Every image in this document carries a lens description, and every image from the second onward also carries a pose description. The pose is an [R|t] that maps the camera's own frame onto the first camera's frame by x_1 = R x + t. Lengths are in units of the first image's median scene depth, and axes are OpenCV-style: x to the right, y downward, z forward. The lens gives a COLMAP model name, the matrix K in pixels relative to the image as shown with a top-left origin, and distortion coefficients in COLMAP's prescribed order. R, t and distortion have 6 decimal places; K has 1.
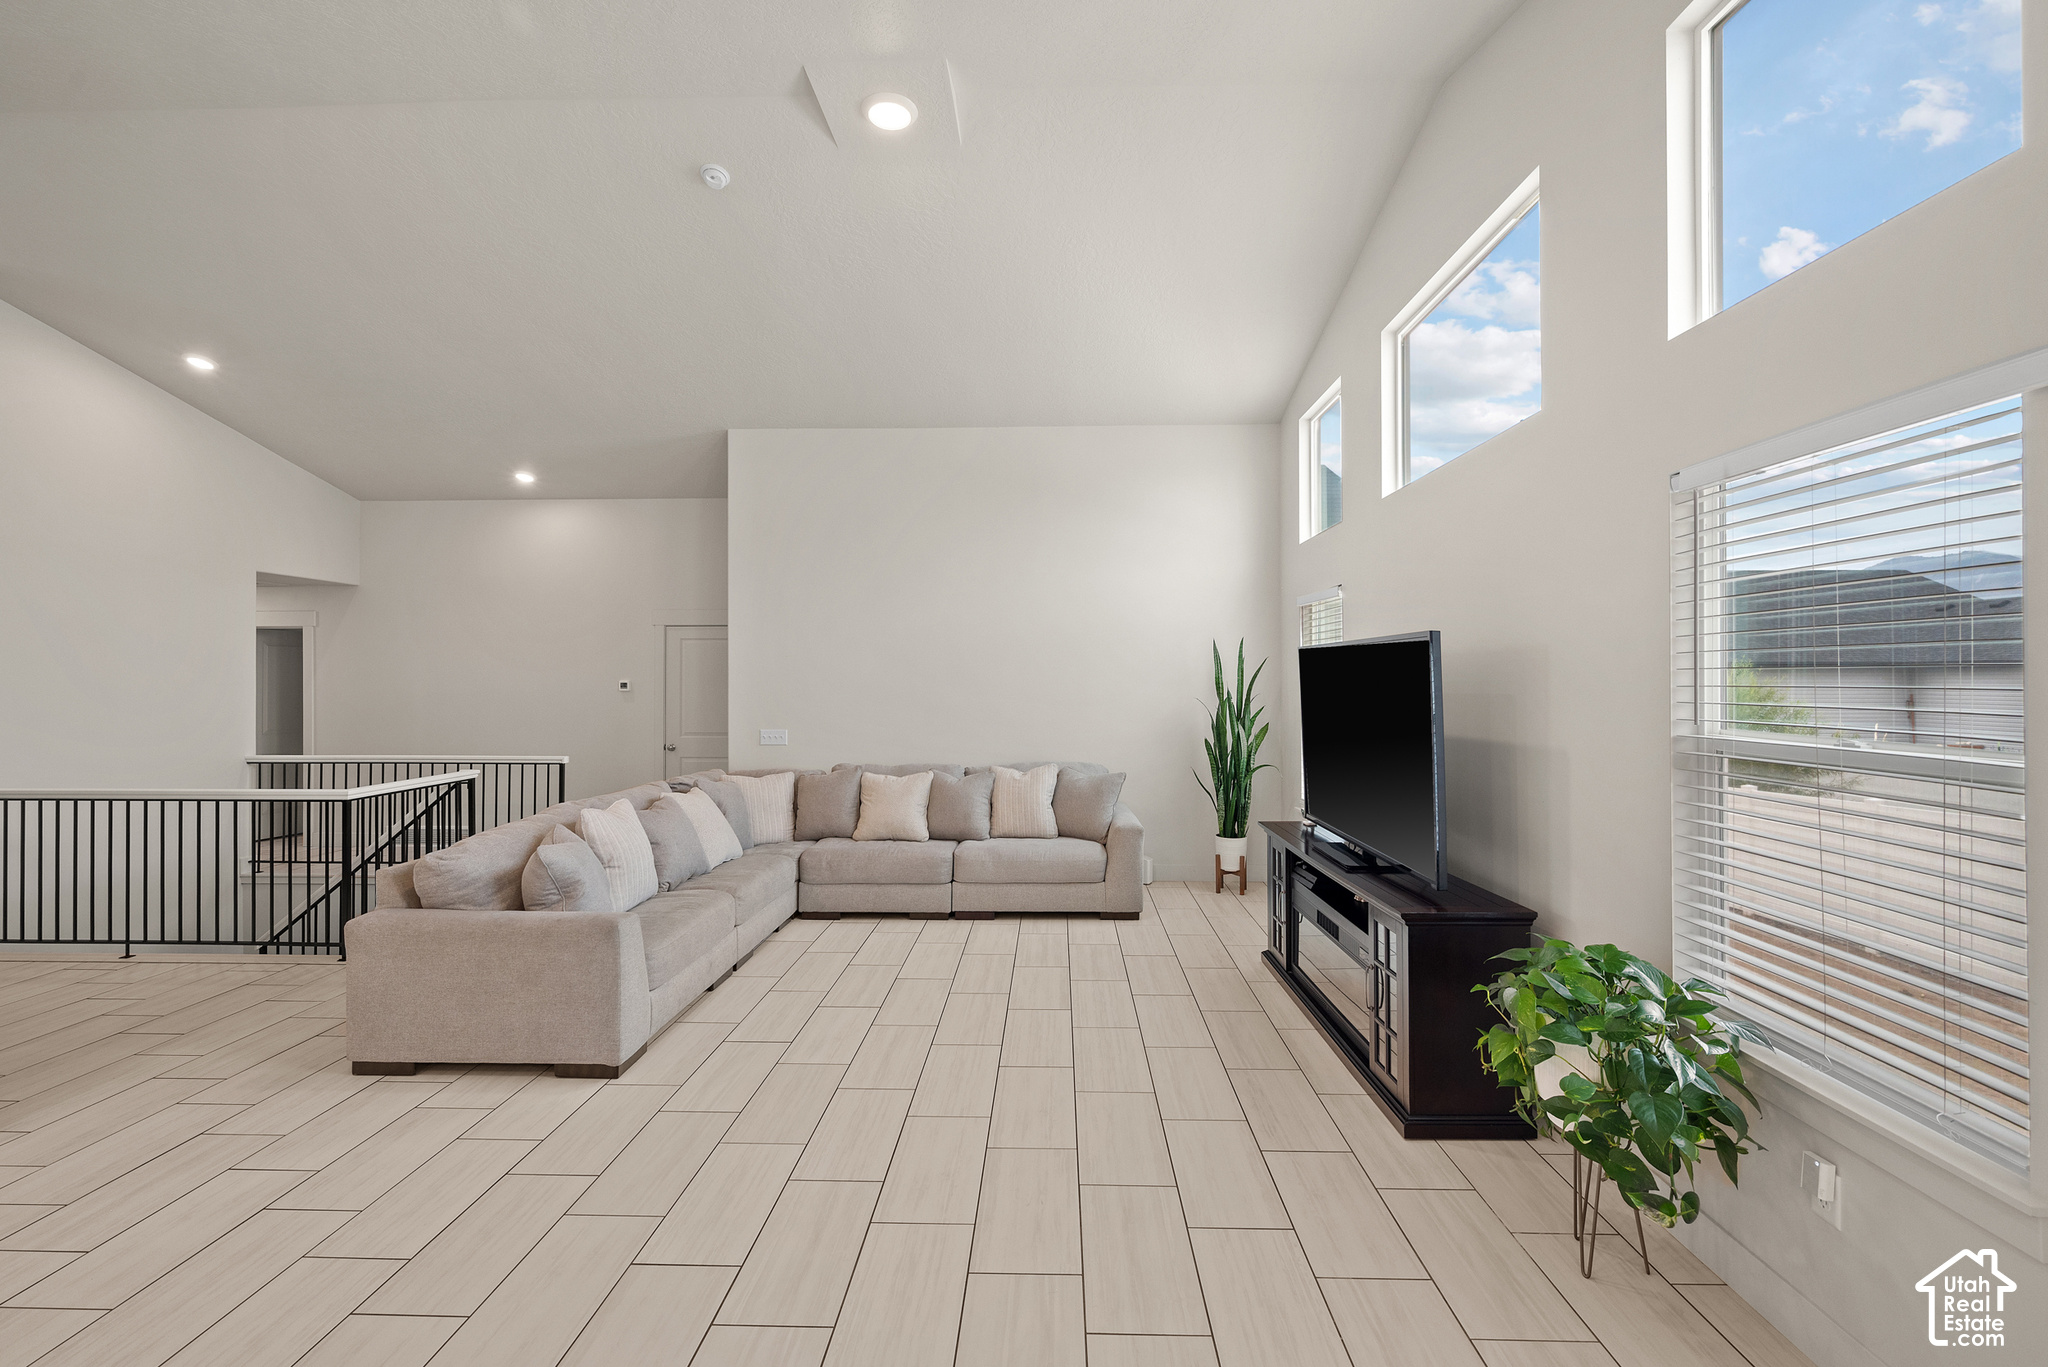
lens RADIAL K [[858.0, 0, 1024.0], [0, 858.0, 683.5], [0, 0, 1]] dist [0.000904, 0.000143]
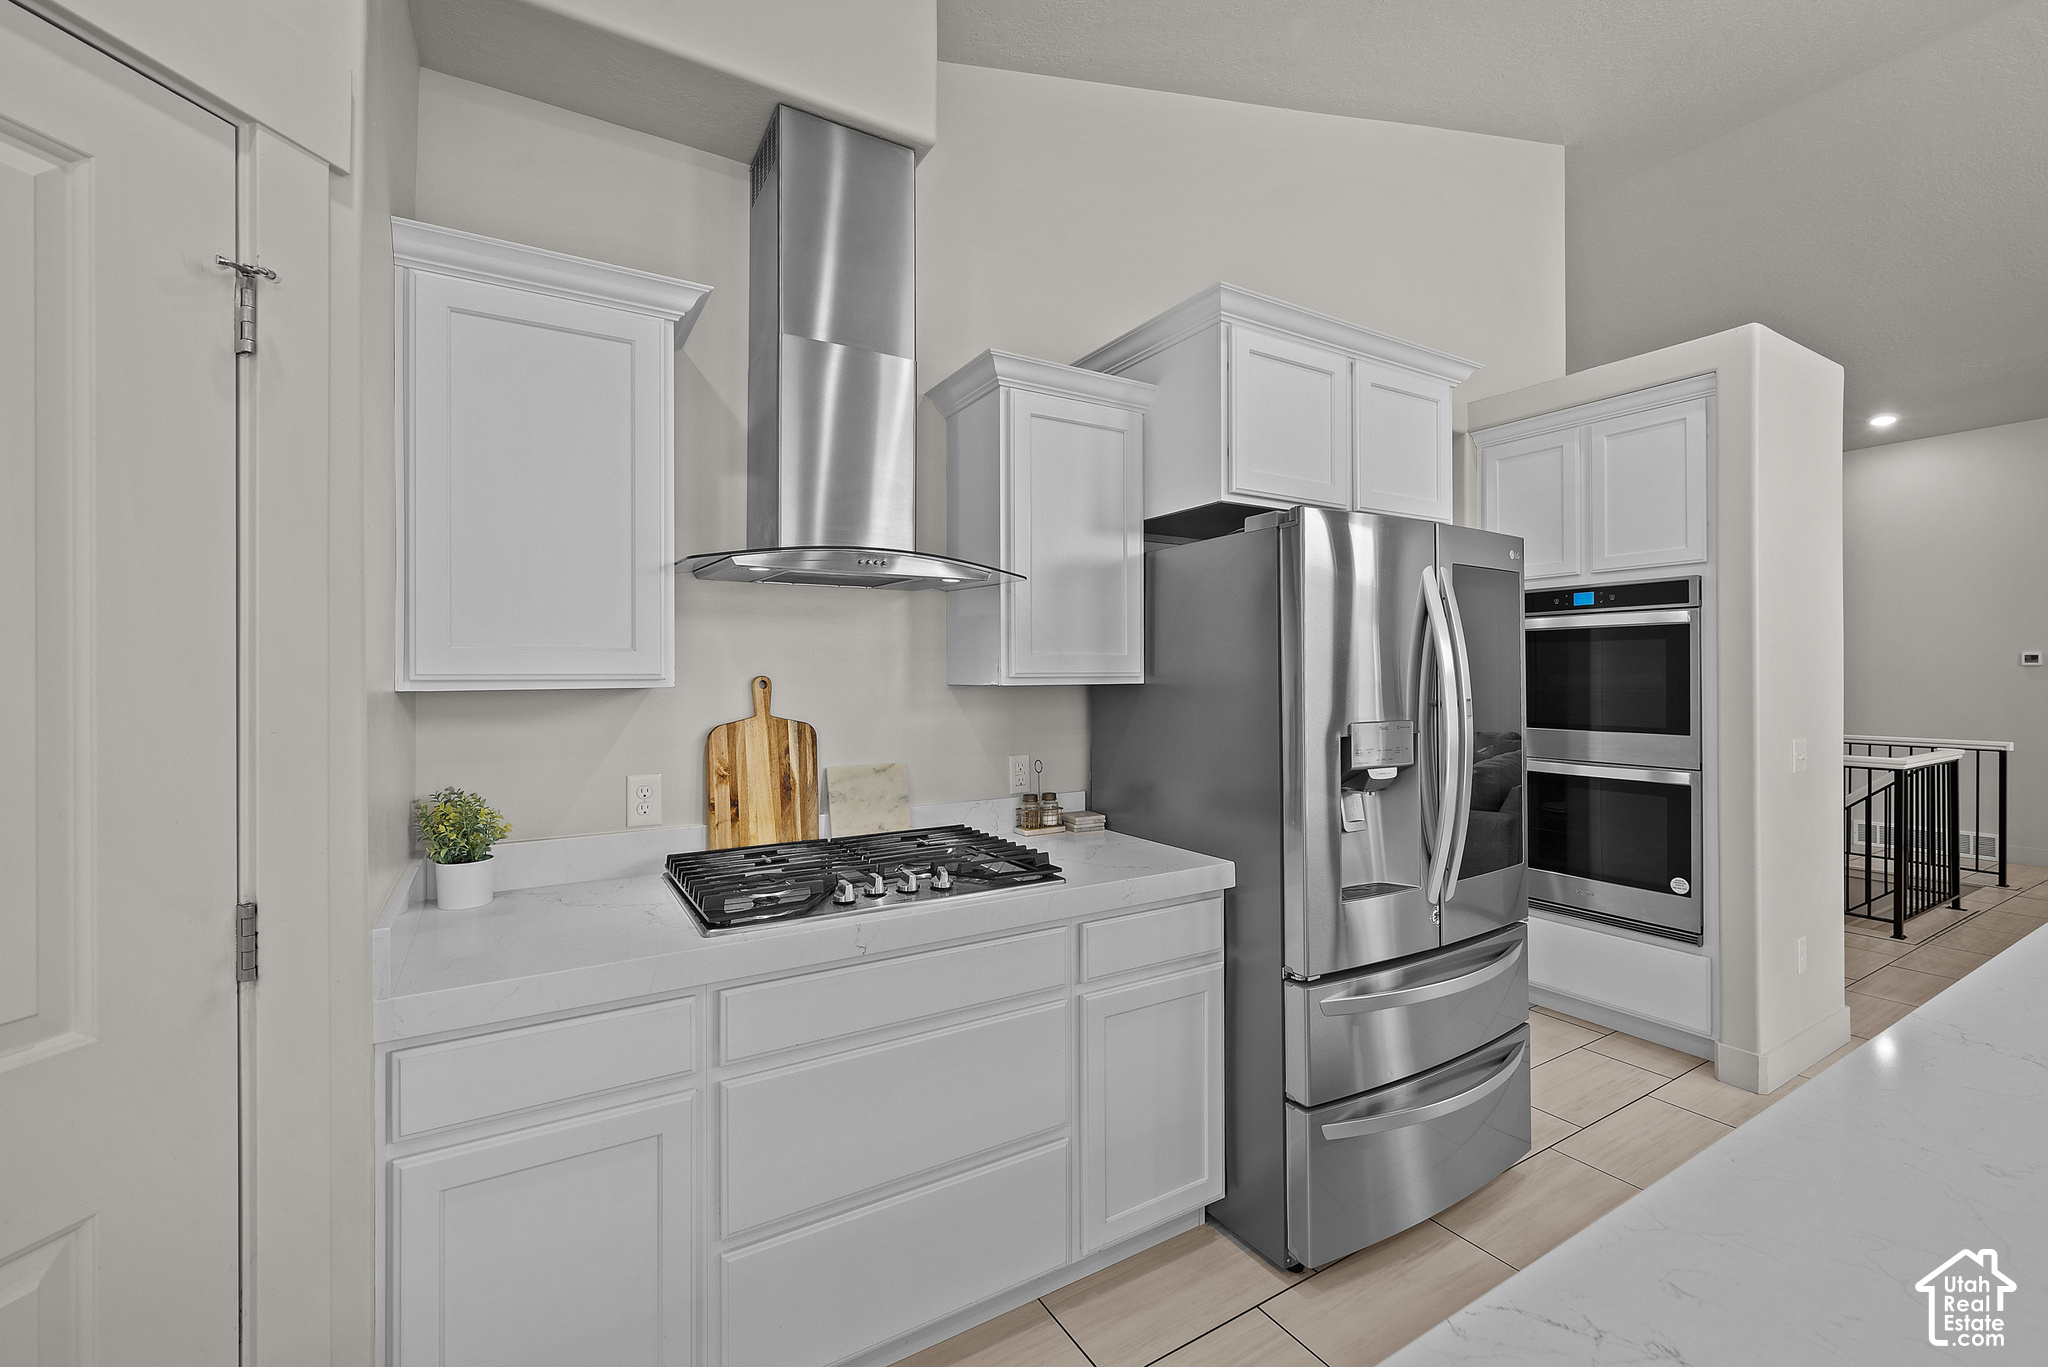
lens RADIAL K [[858.0, 0, 1024.0], [0, 858.0, 683.5], [0, 0, 1]] dist [0.000904, 0.000143]
pose [[0.546935, 0.003136, -0.837169, -0.416206], [-0.000954, 0.999995, 0.003122, 0.031464], [0.837175, -0.000909, 0.546935, -0.260142]]
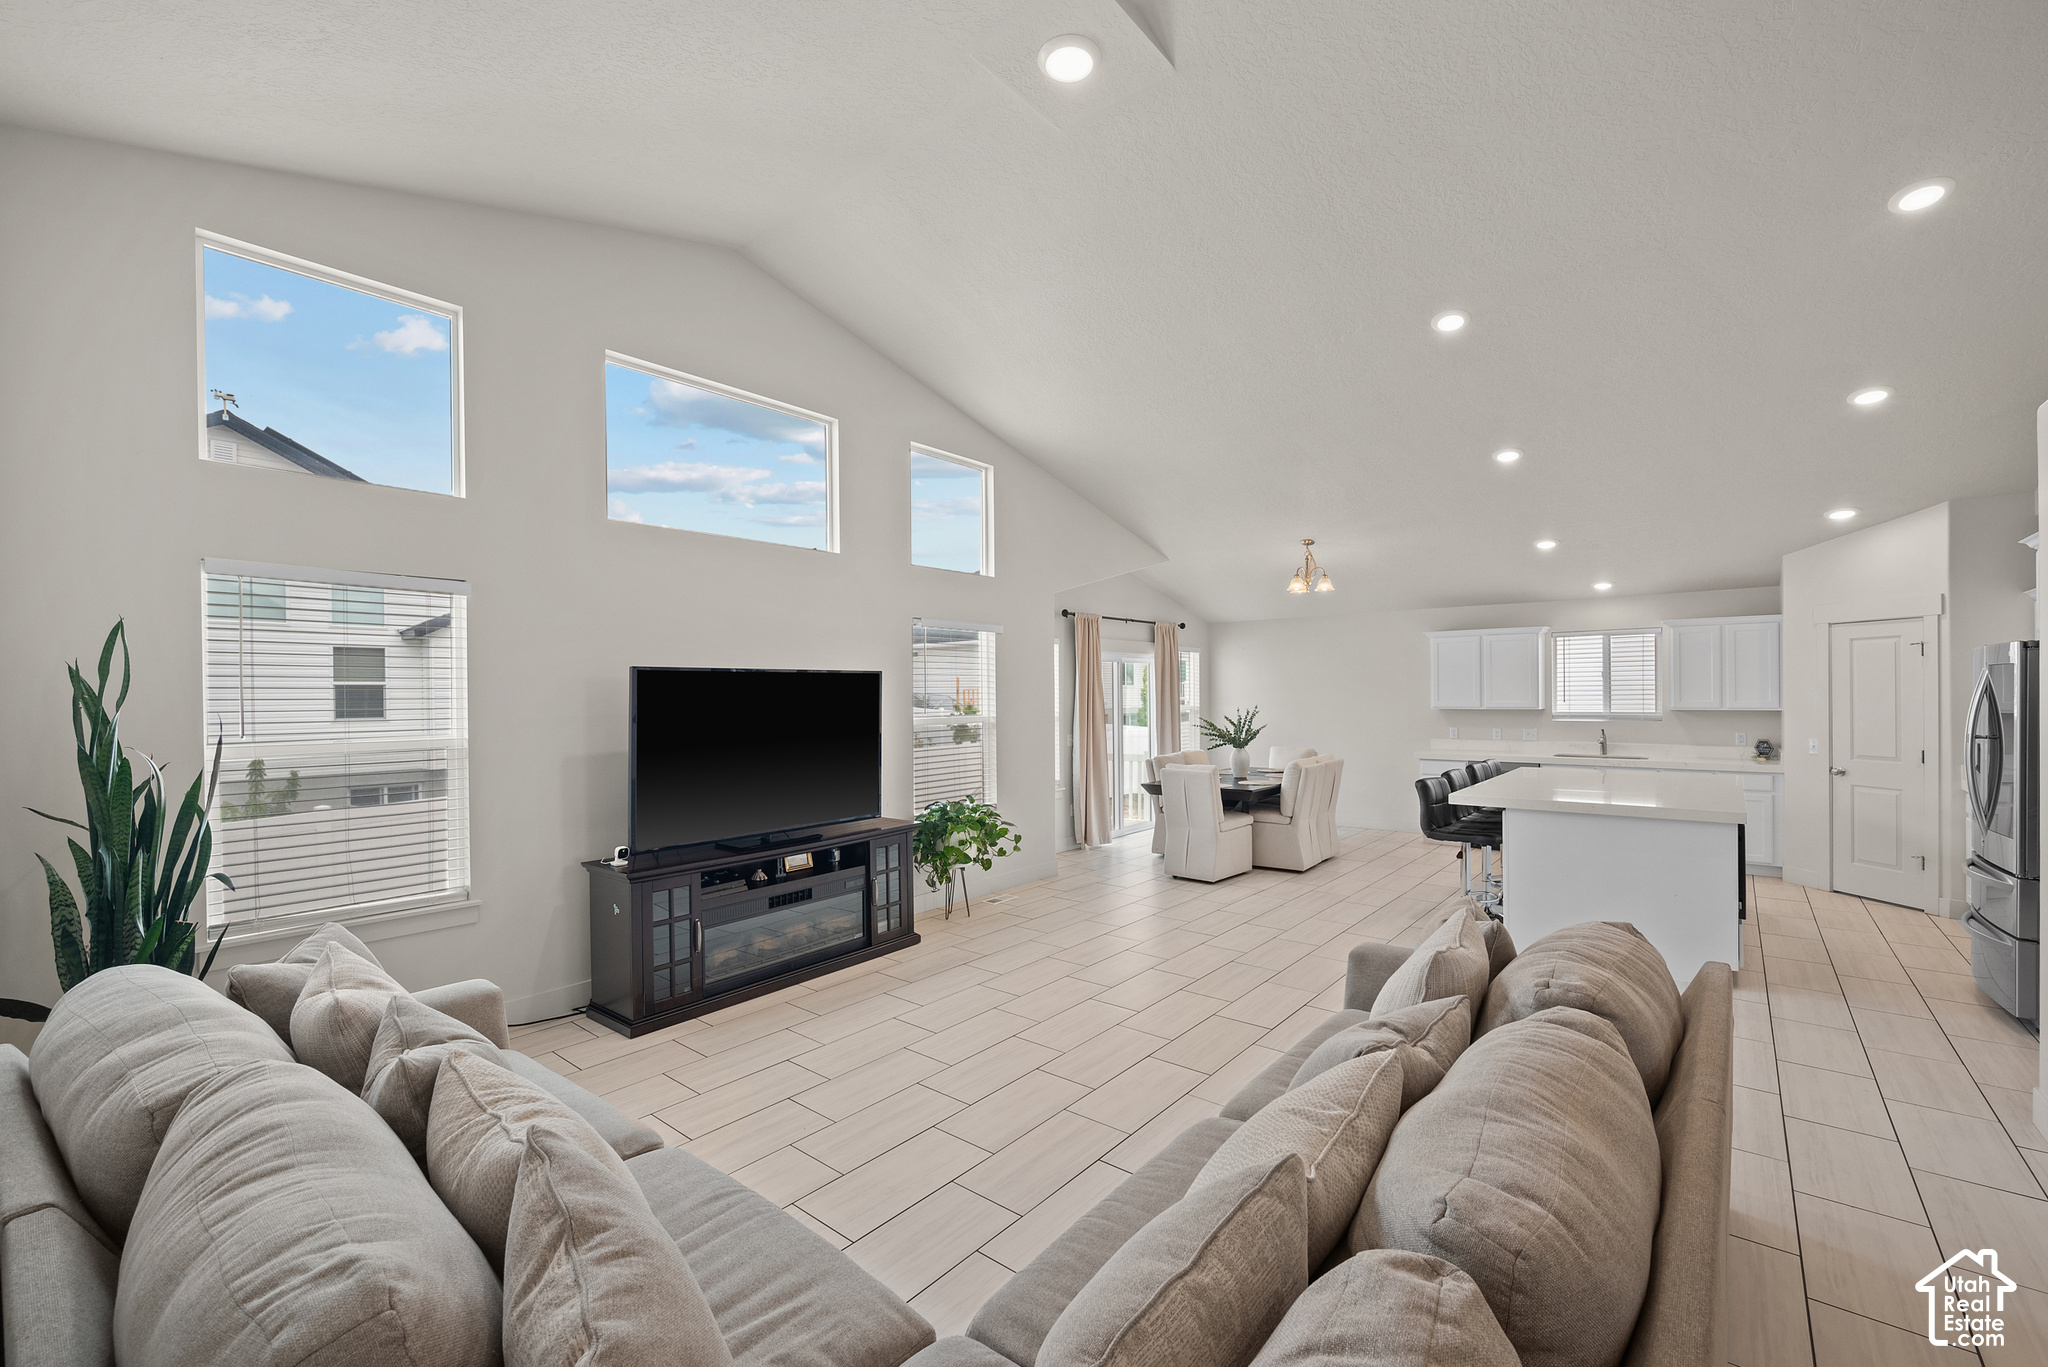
lens RADIAL K [[858.0, 0, 1024.0], [0, 858.0, 683.5], [0, 0, 1]] dist [0.000904, 0.000143]
pose [[-0.790407, 0.014575, 0.612408, -0.425250], [0.014096, 0.999885, -0.005605, -0.009491], [-0.612420, 0.004202, -0.790522, 1.118145]]
